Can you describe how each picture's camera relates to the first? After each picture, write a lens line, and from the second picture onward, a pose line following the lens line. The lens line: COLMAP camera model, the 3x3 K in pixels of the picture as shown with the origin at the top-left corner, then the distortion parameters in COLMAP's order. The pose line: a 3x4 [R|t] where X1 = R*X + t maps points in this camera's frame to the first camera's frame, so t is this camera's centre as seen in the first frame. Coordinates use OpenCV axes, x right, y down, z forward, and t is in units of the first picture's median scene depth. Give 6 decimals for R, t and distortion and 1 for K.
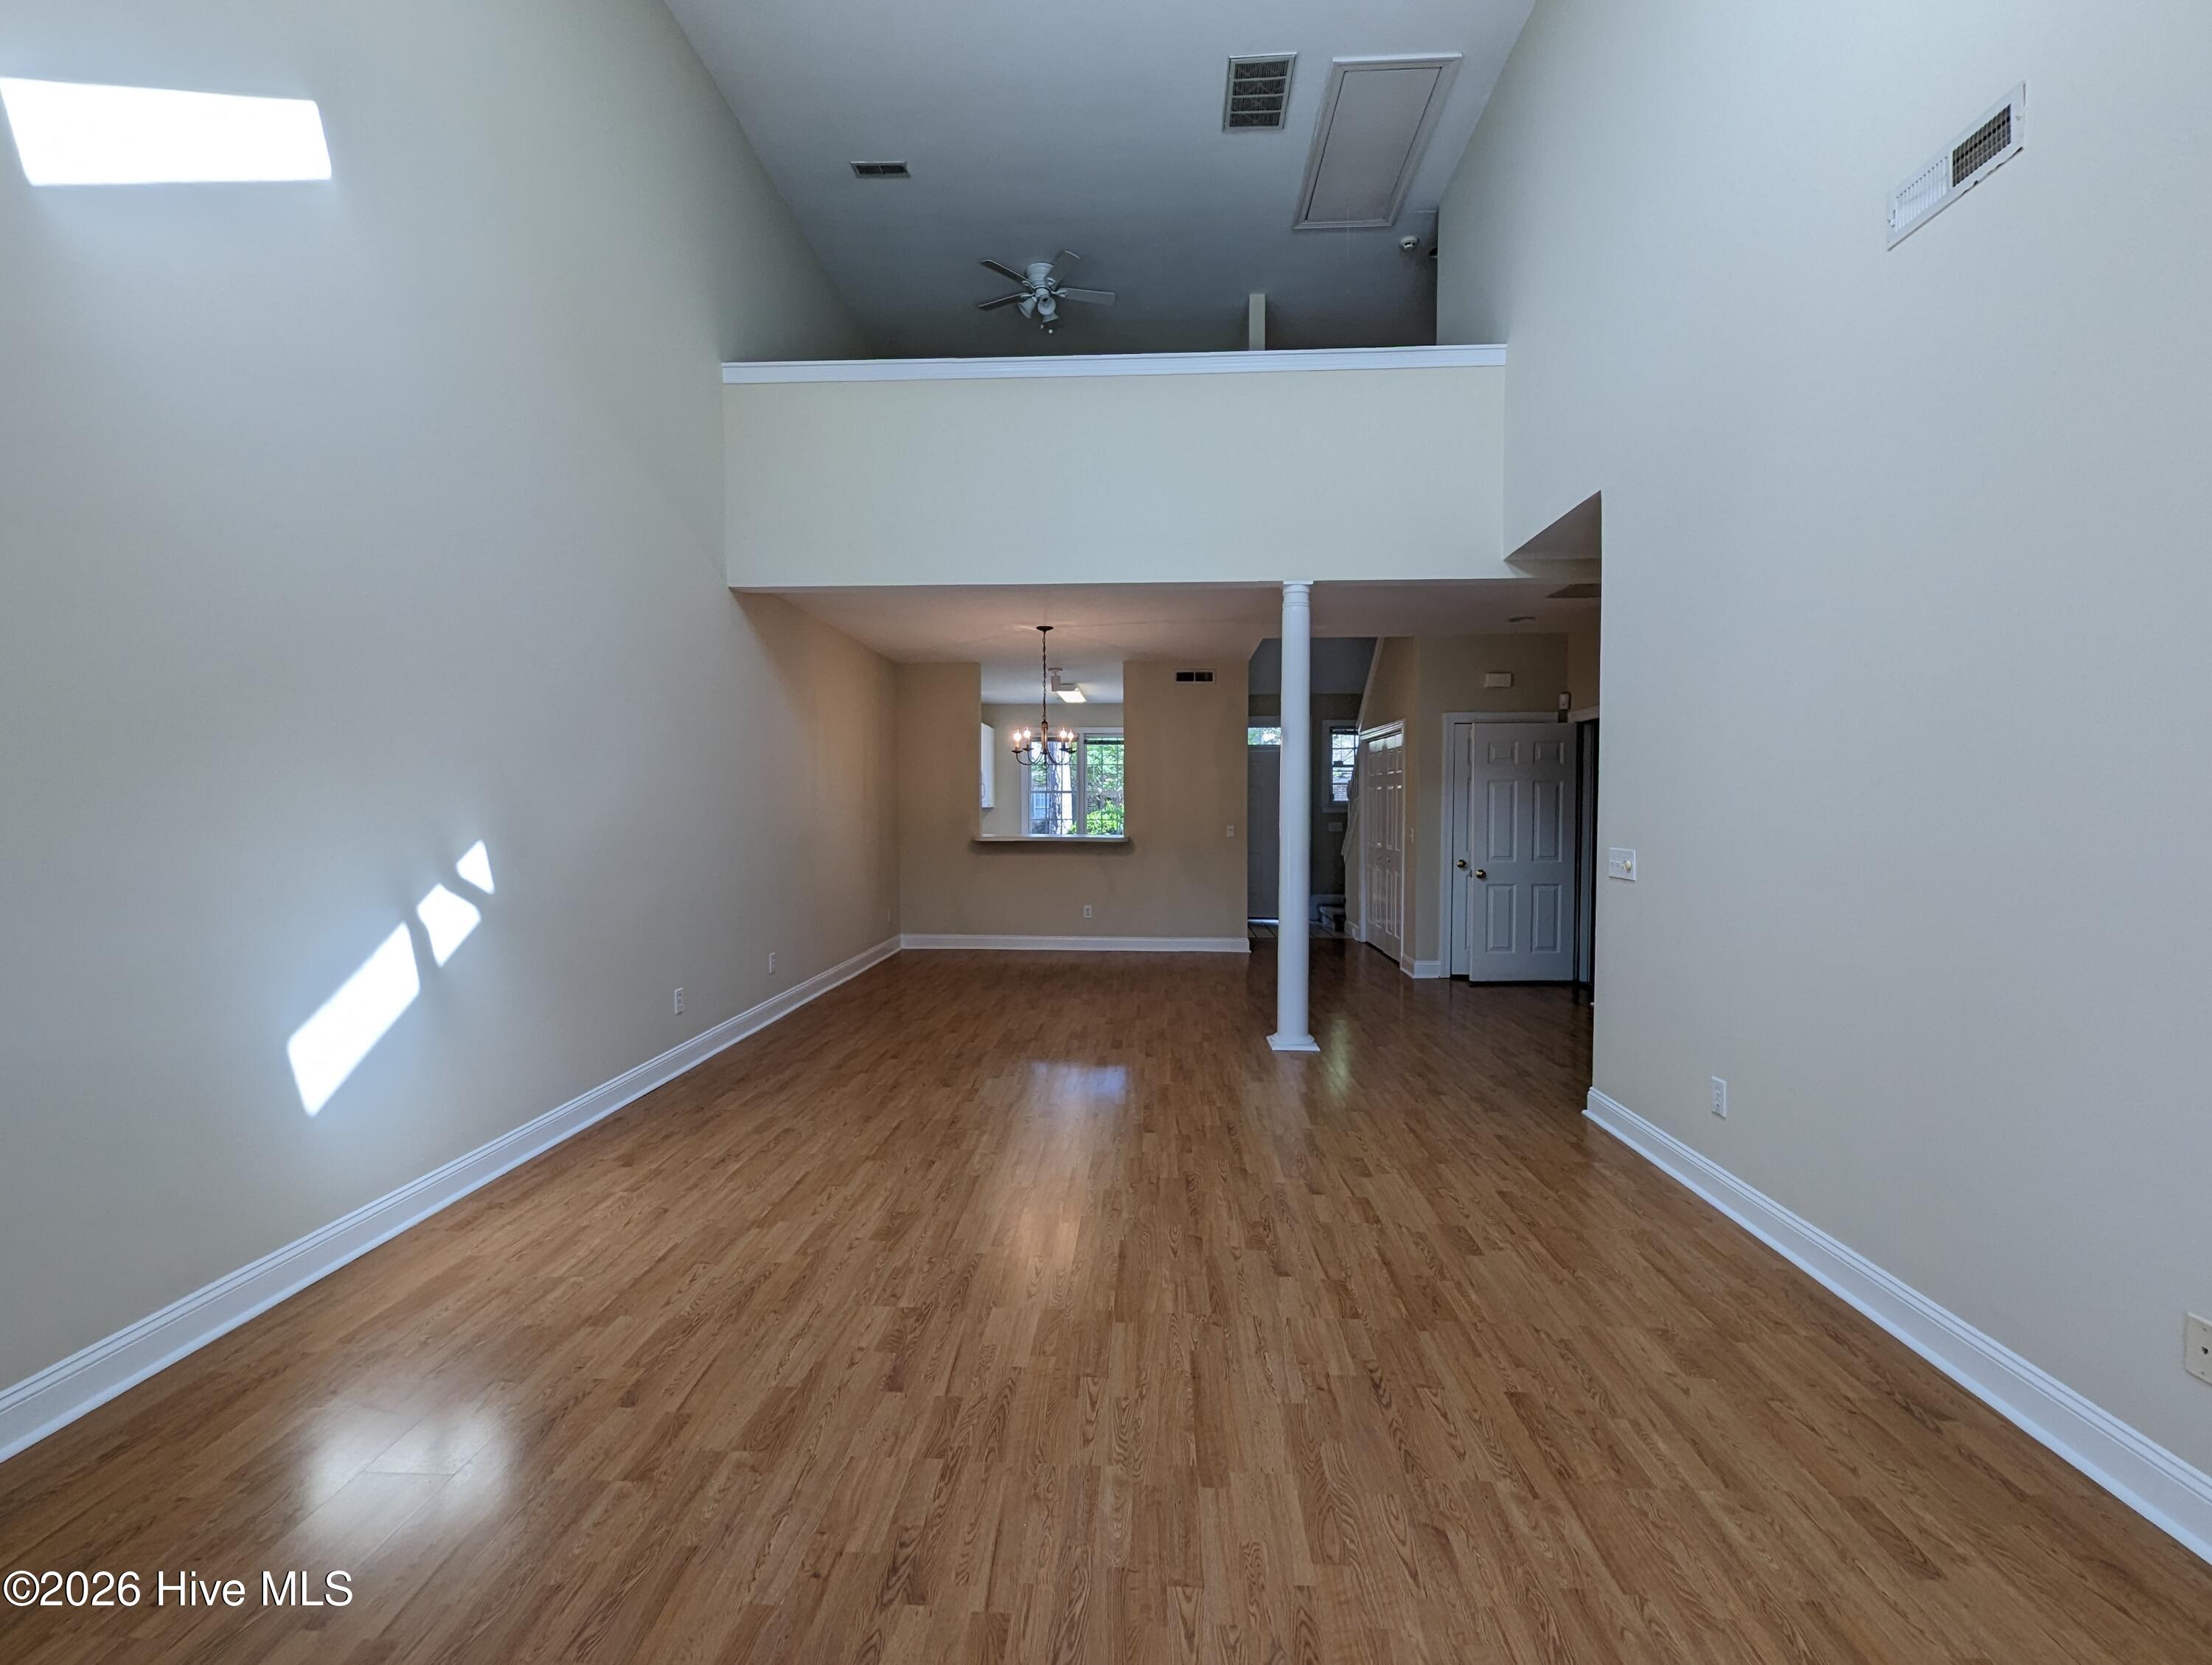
lens RADIAL K [[949.5, 0, 1102.8], [0, 949.5, 839.6], [0, 0, 1]] dist [0.004070, 0.000472]
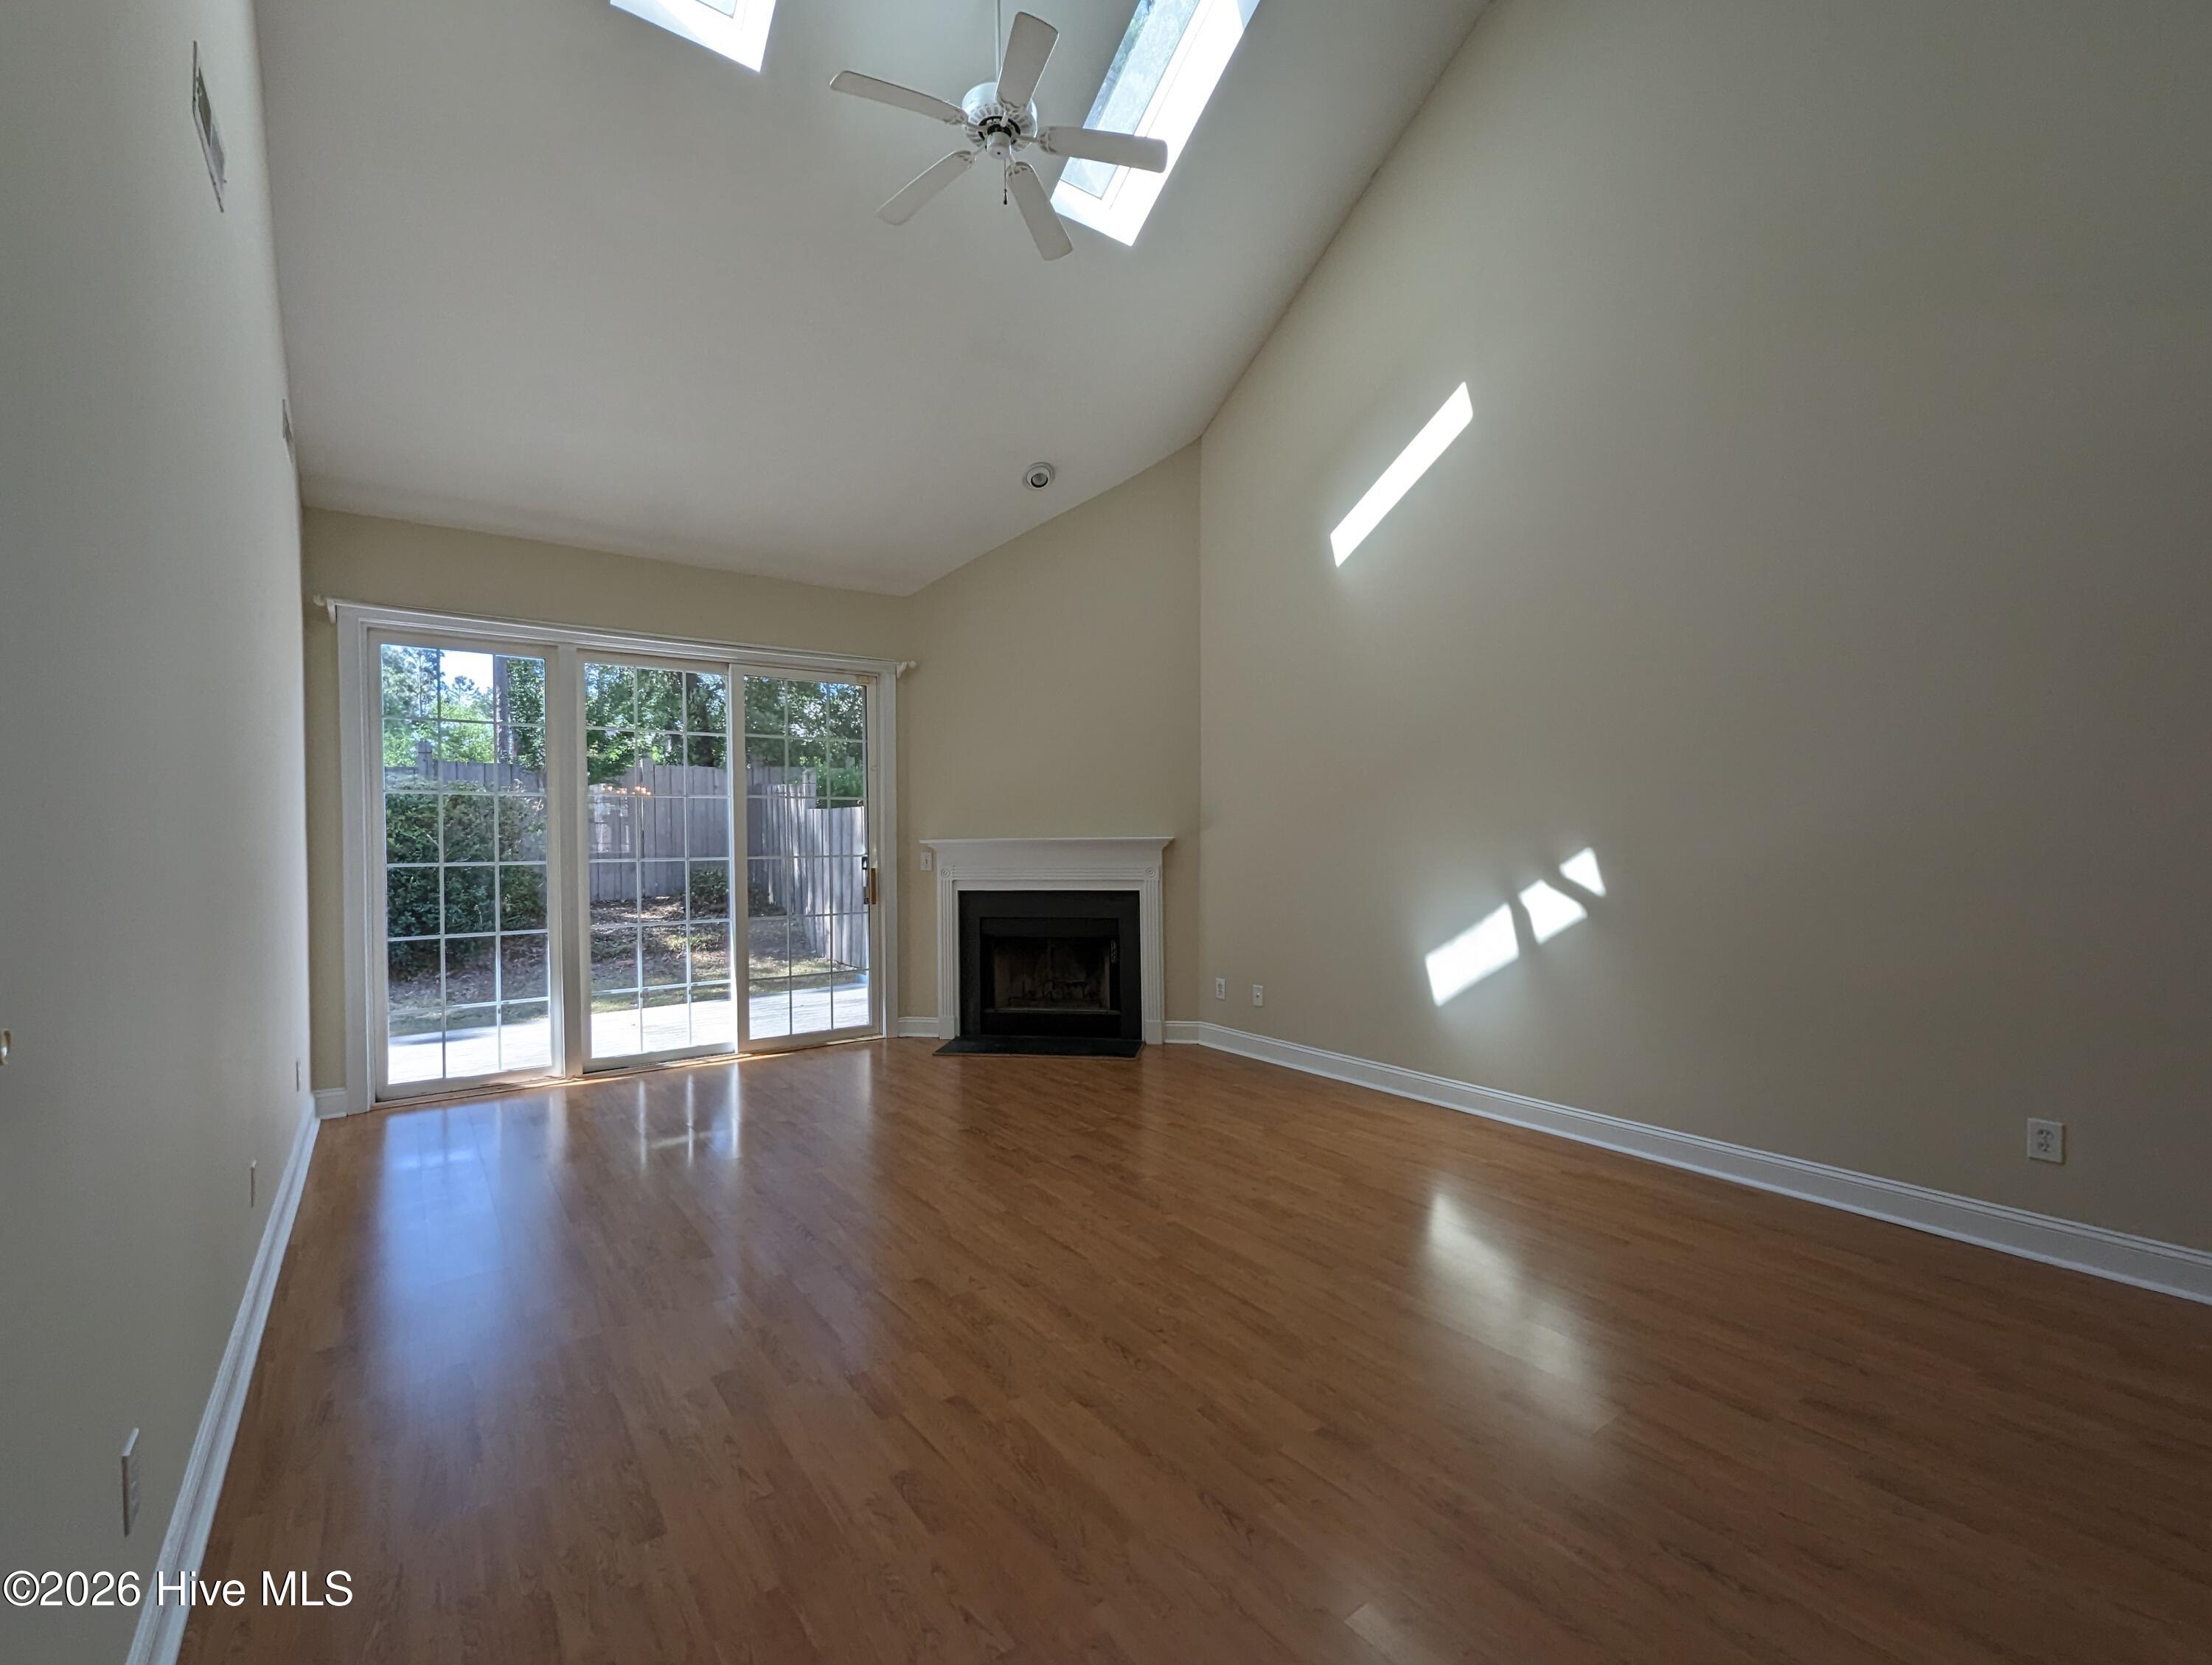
lens RADIAL K [[949.5, 0, 1093.7], [0, 949.5, 844.1], [0, 0, 1]] dist [0.004070, 0.000472]
pose [[-0.772957, 0.012683, -0.634331, 0.636045], [-0.017379, 0.999002, 0.041151, -0.048100], [0.634220, 0.042832, -0.771965, 1.753706]]
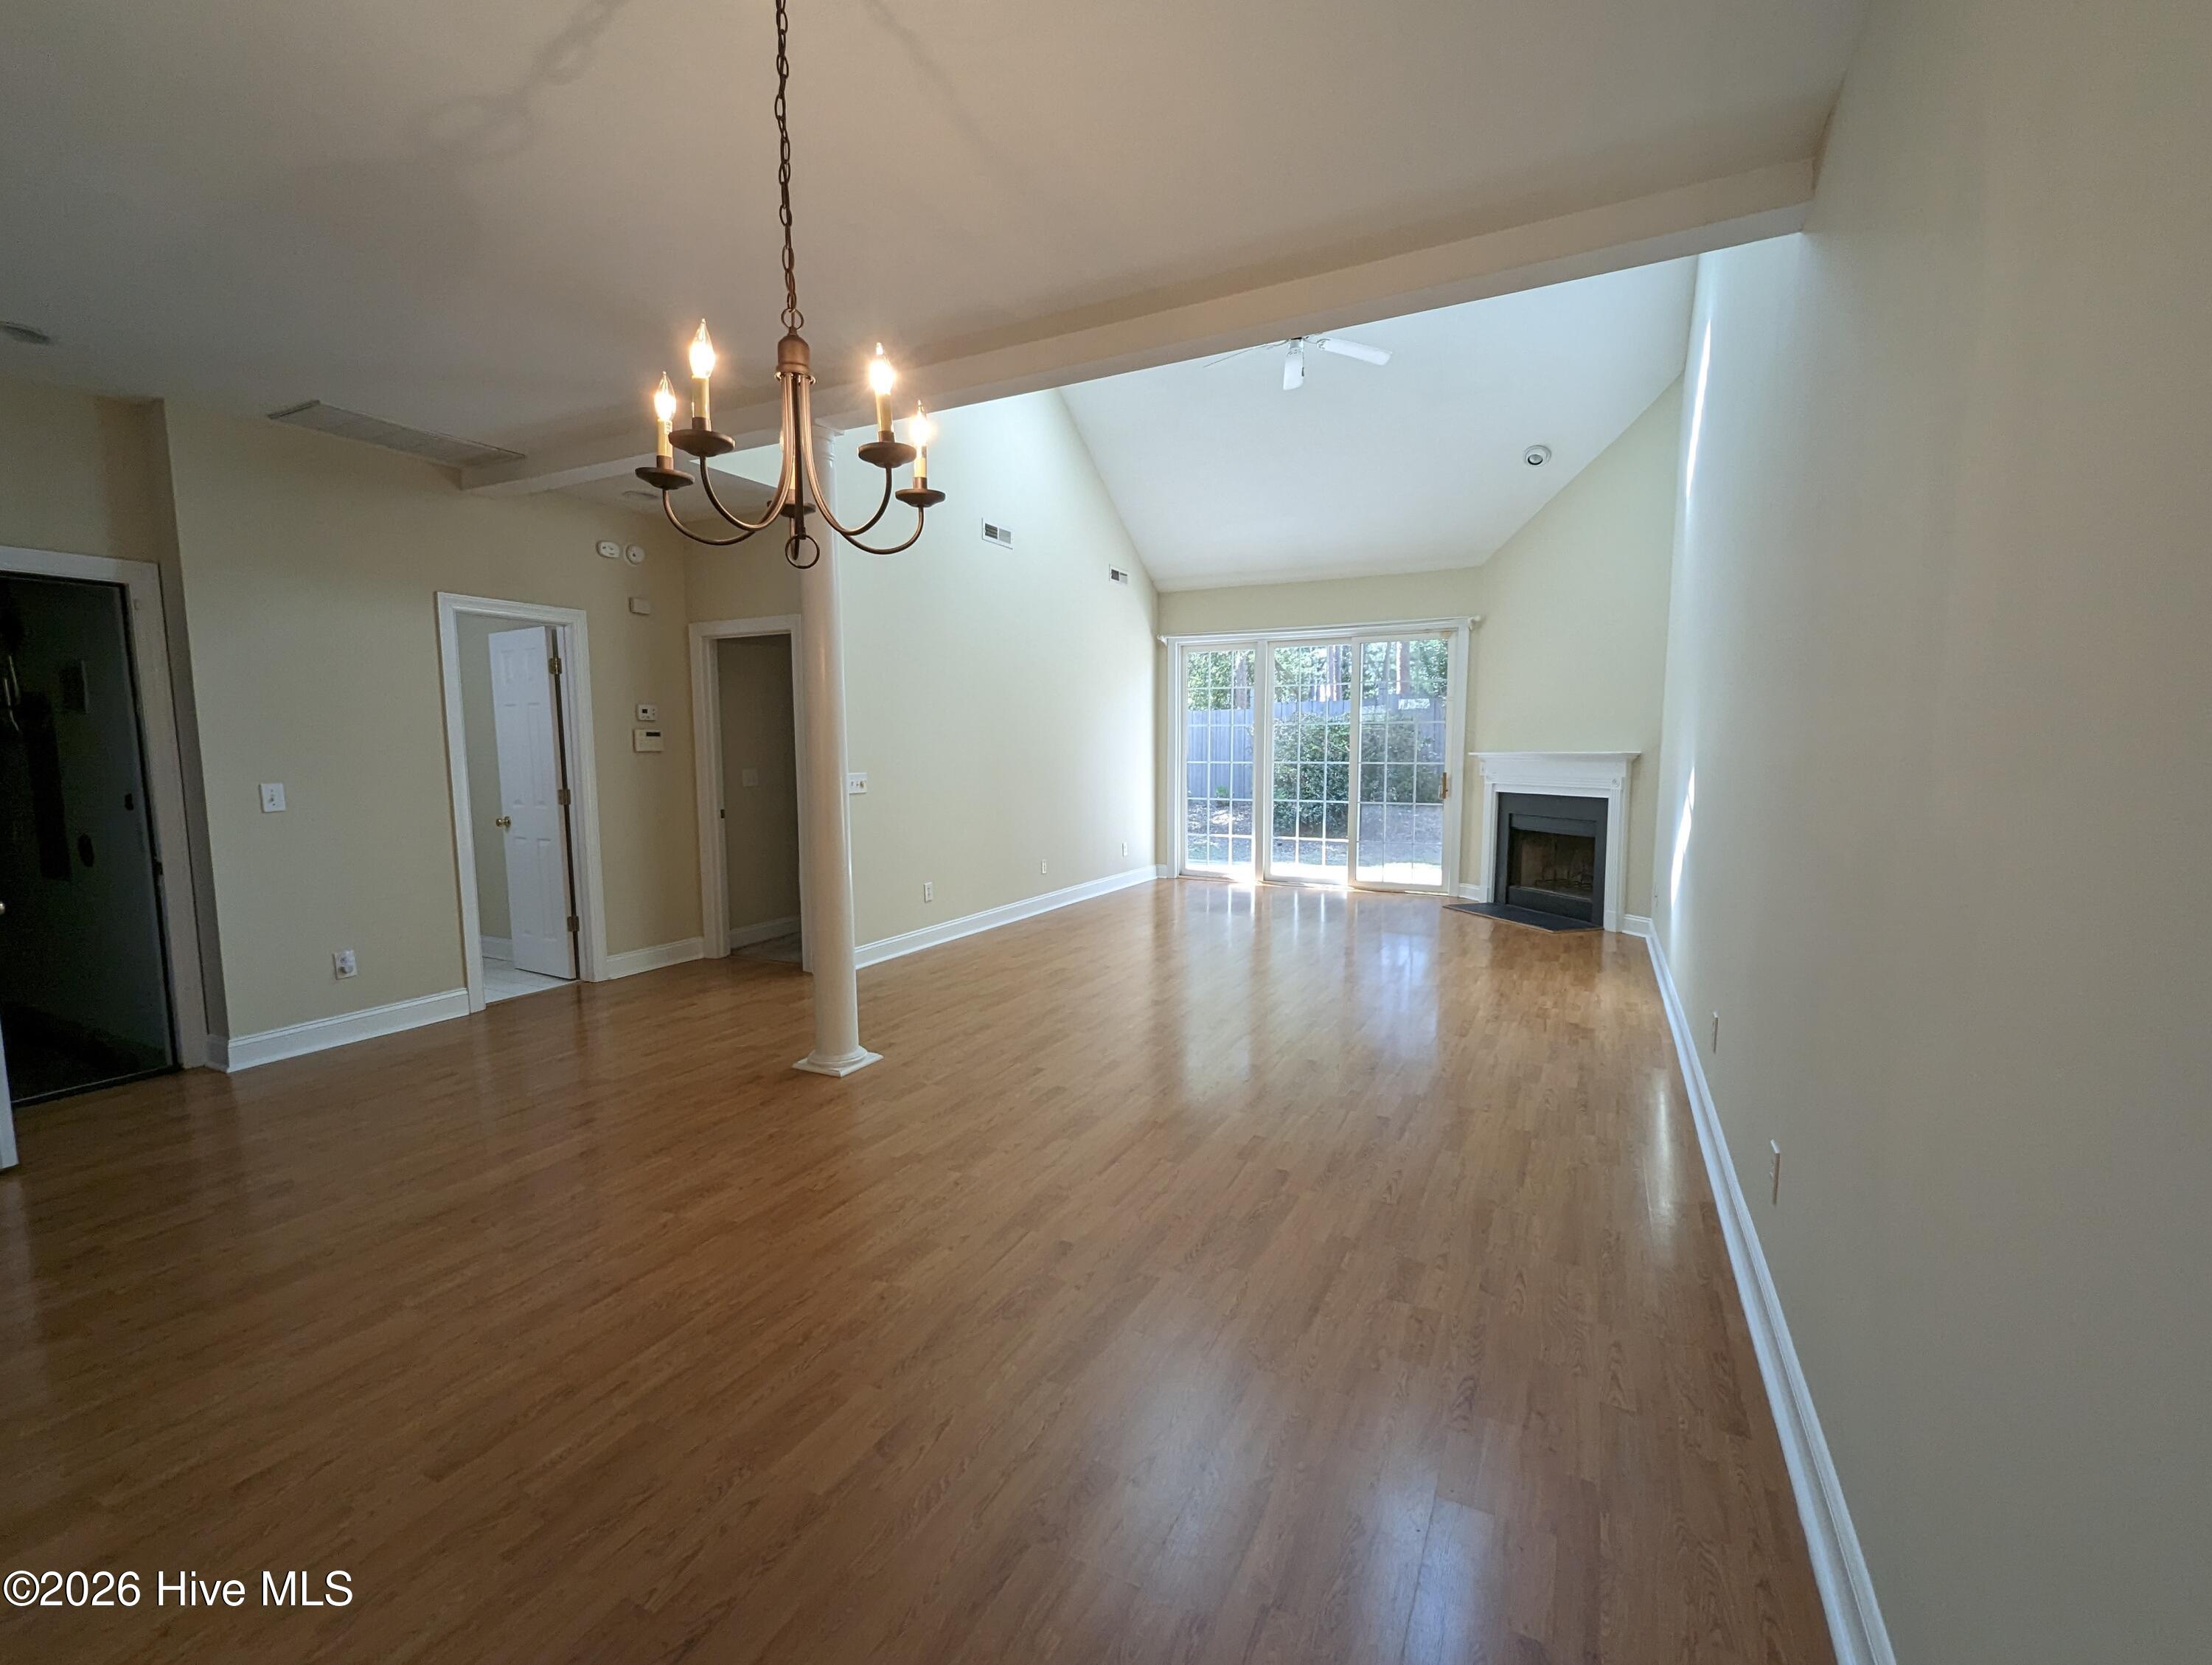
lens RADIAL K [[949.5, 0, 1110.4], [0, 949.5, 845.6], [0, 0, 1]] dist [0.004070, 0.000472]
pose [[-0.915627, -0.037815, 0.400245, -0.524563], [0.018925, 0.990409, 0.136868, -0.093883], [-0.401582, 0.132894, -0.906130, 2.864062]]
